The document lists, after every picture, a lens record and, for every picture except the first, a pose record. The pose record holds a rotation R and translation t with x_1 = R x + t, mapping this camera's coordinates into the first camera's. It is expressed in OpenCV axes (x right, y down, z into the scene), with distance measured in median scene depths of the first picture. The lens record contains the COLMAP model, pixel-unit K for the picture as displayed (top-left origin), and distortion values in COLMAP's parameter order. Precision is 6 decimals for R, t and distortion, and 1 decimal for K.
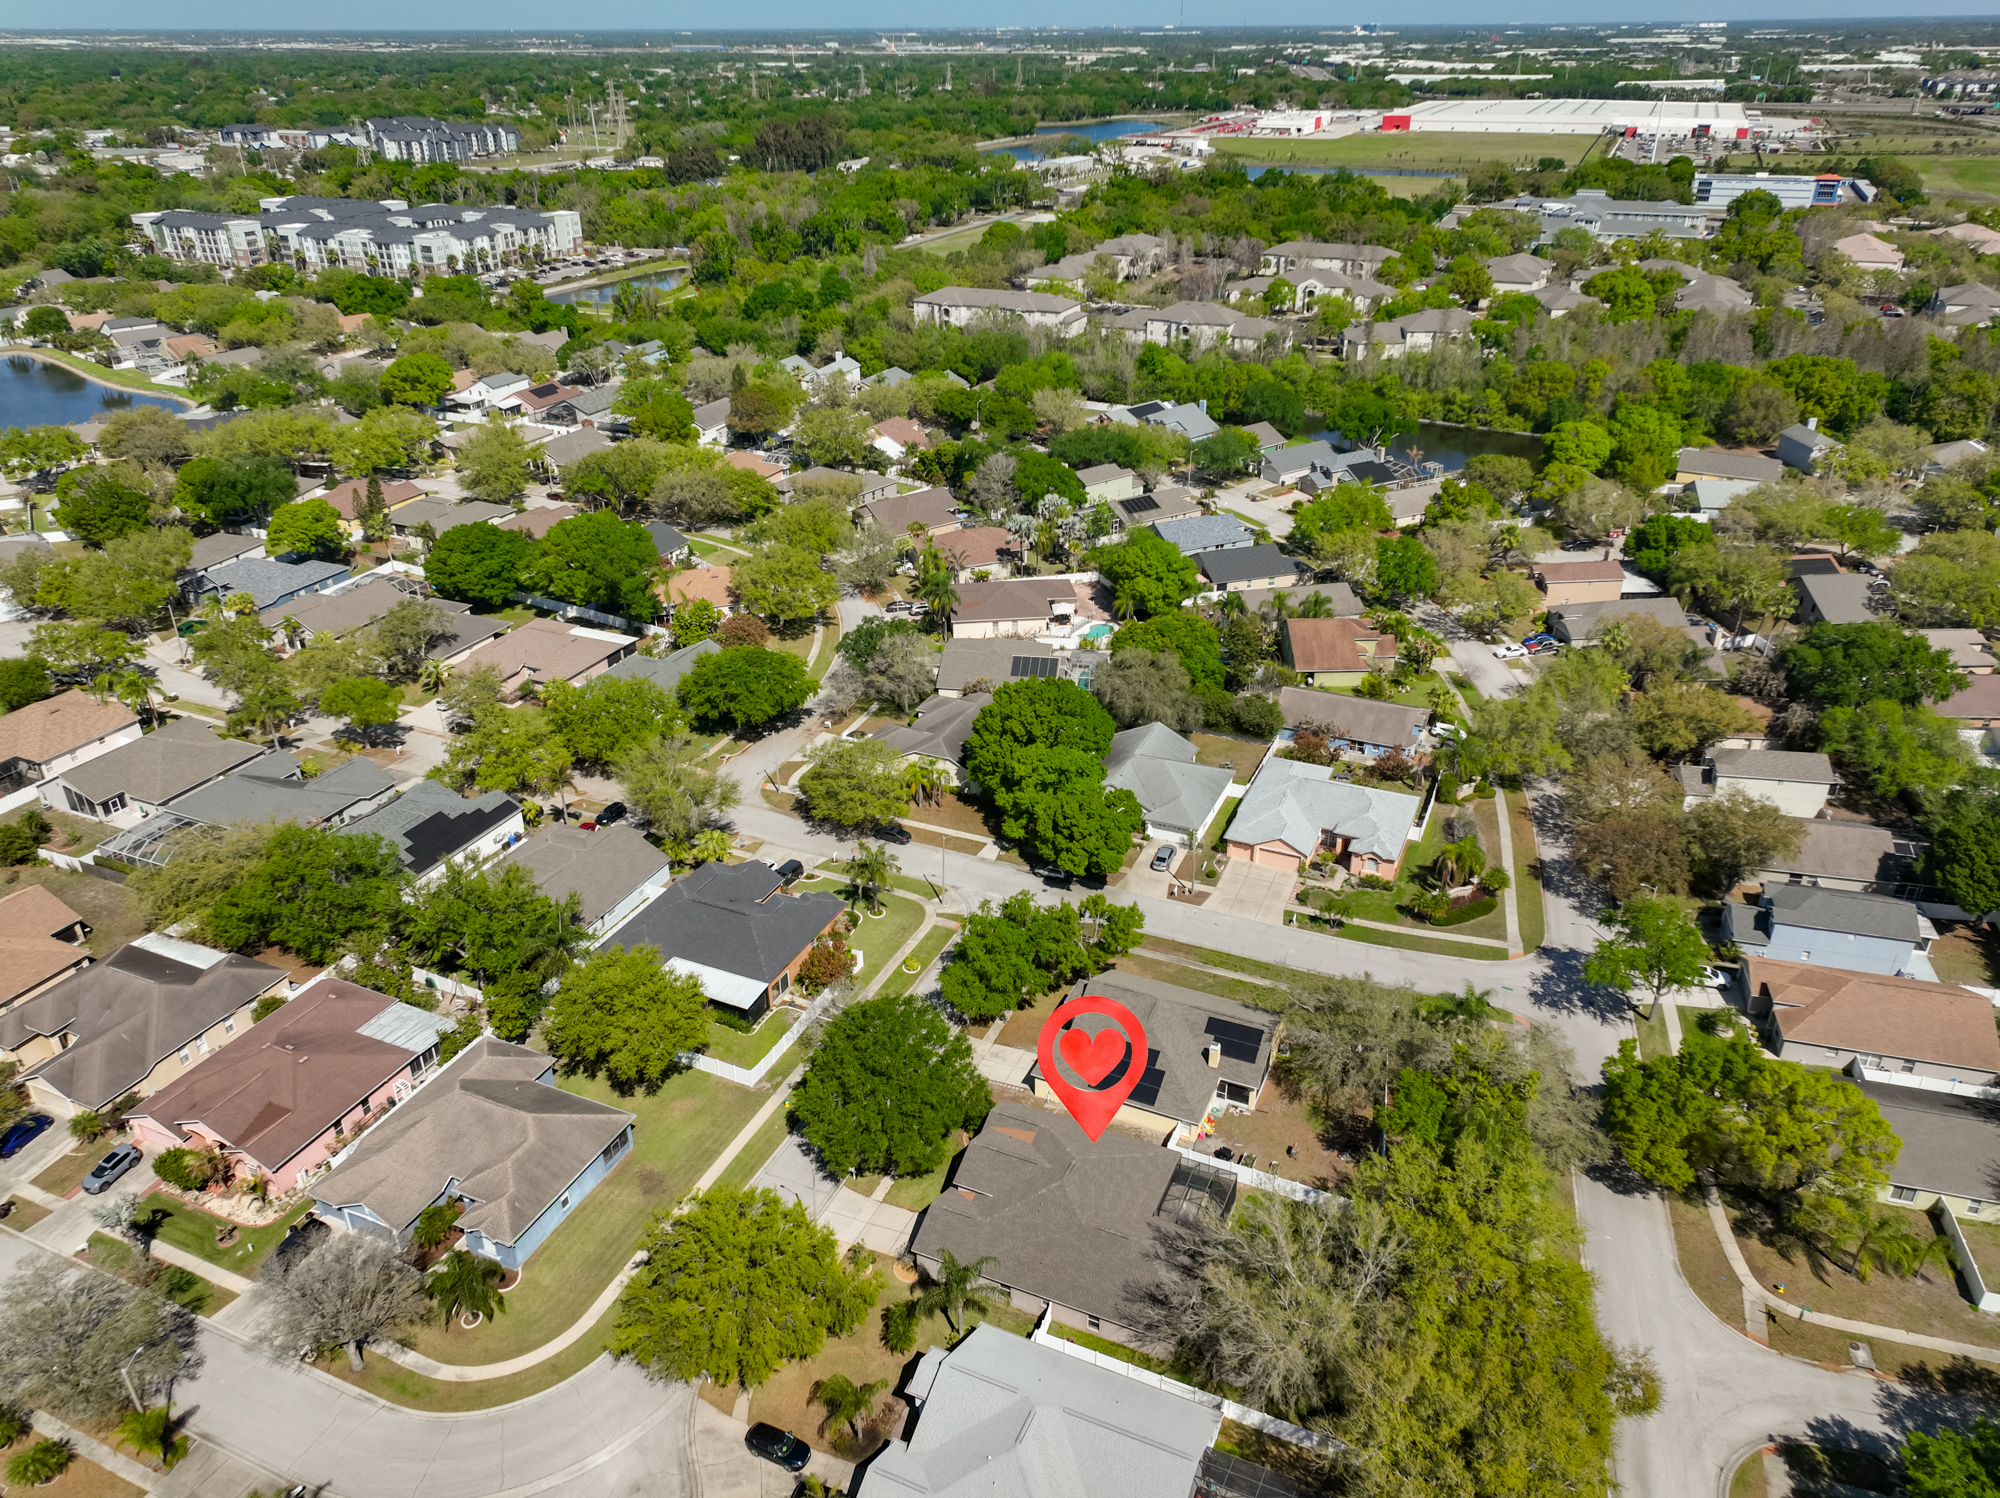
lens RADIAL K [[1394.7, 0, 1000.0], [0, 1394.7, 749.0], [0, 0, 1]] dist [-0.000452, 0.016827]
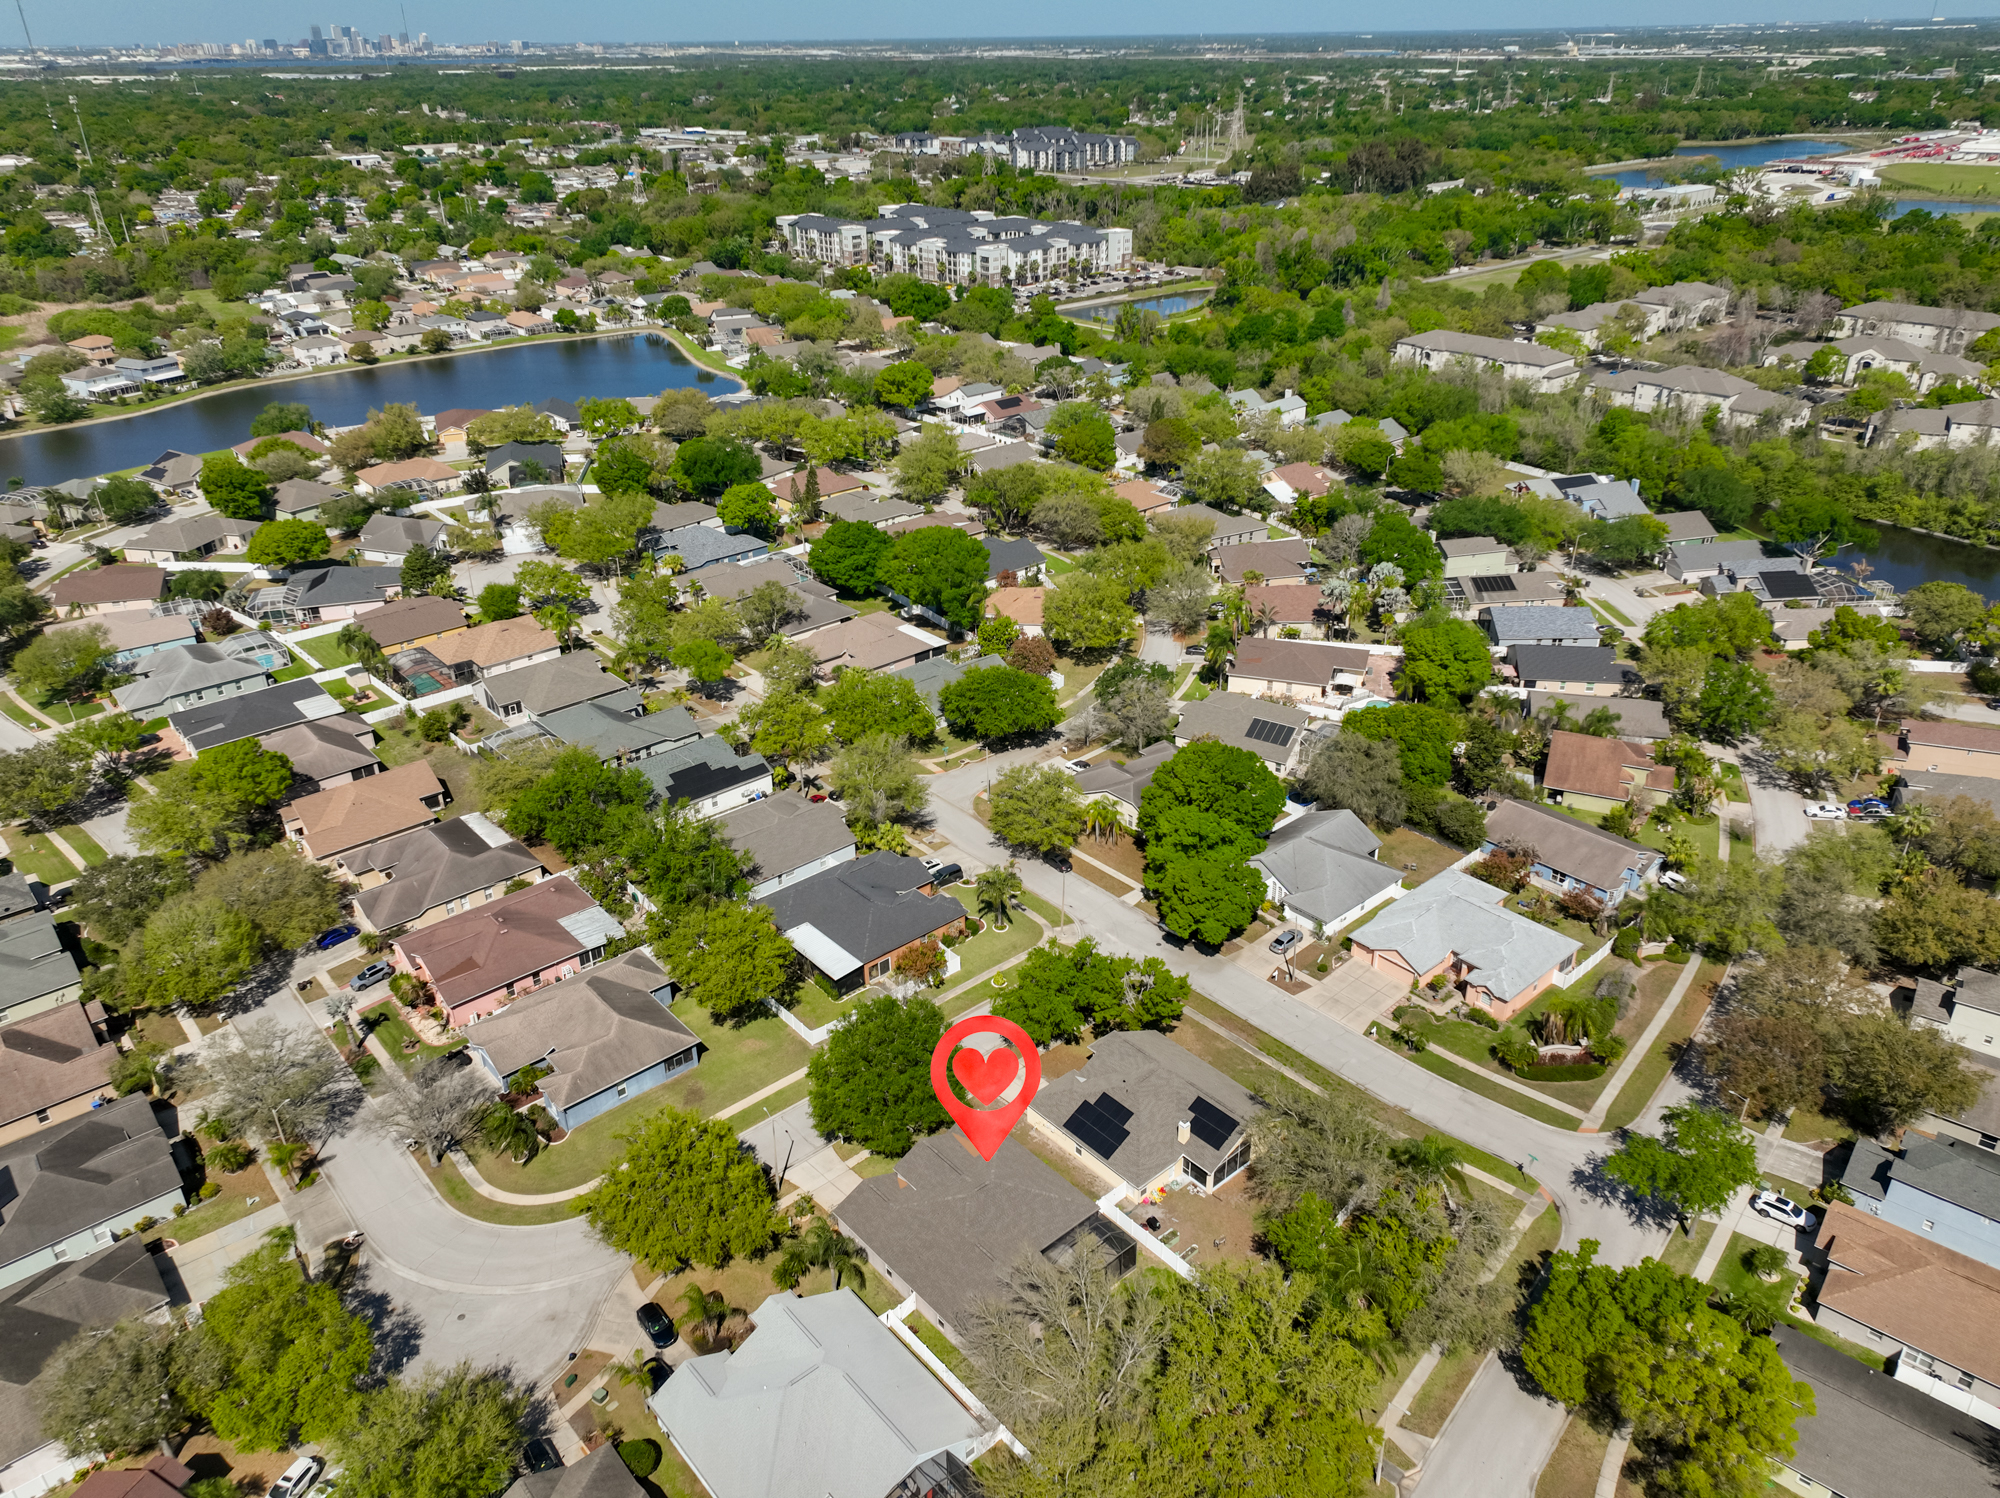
lens RADIAL K [[1394.7, 0, 1000.0], [0, 1394.7, 749.0], [0, 0, 1]] dist [-0.000452, 0.016827]
pose [[0.907984, 0.184949, -0.375978, 0.191493], [-0.185234, 0.982044, 0.035742, -0.038476], [0.375838, 0.037190, 0.925939, -0.016013]]
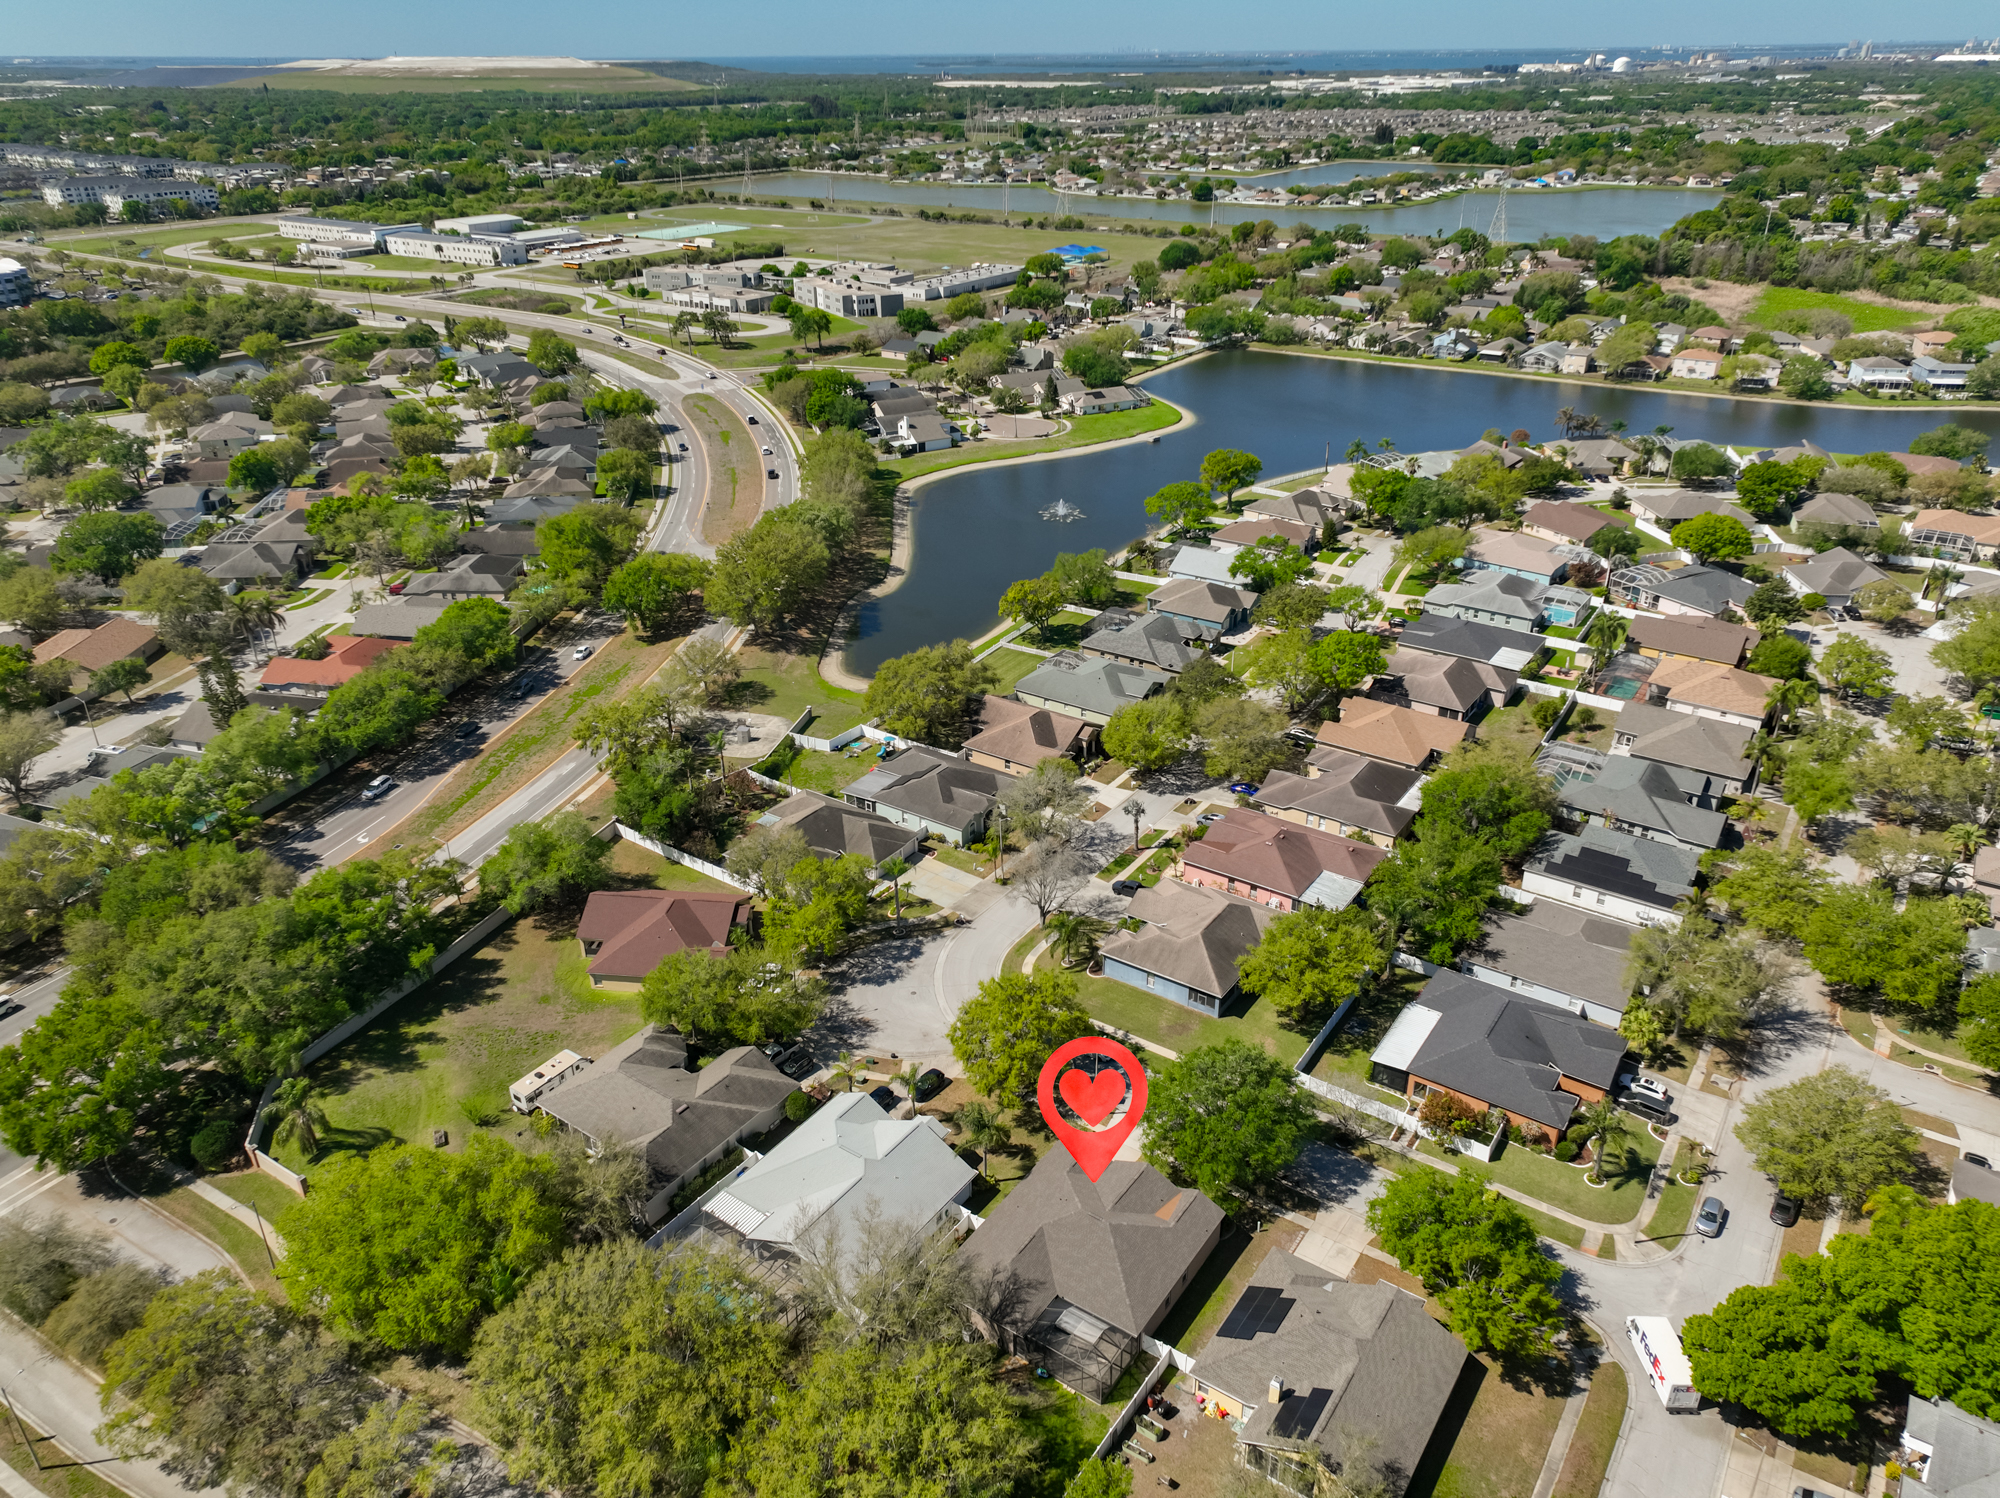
lens RADIAL K [[1394.7, 0, 1000.0], [0, 1394.7, 749.0], [0, 0, 1]] dist [-0.000452, 0.016827]
pose [[-0.186818, 0.443729, -0.876472, 0.394091], [-0.442637, 0.758466, 0.478333, -0.213341], [0.877024, 0.477320, 0.054715, 0.325690]]
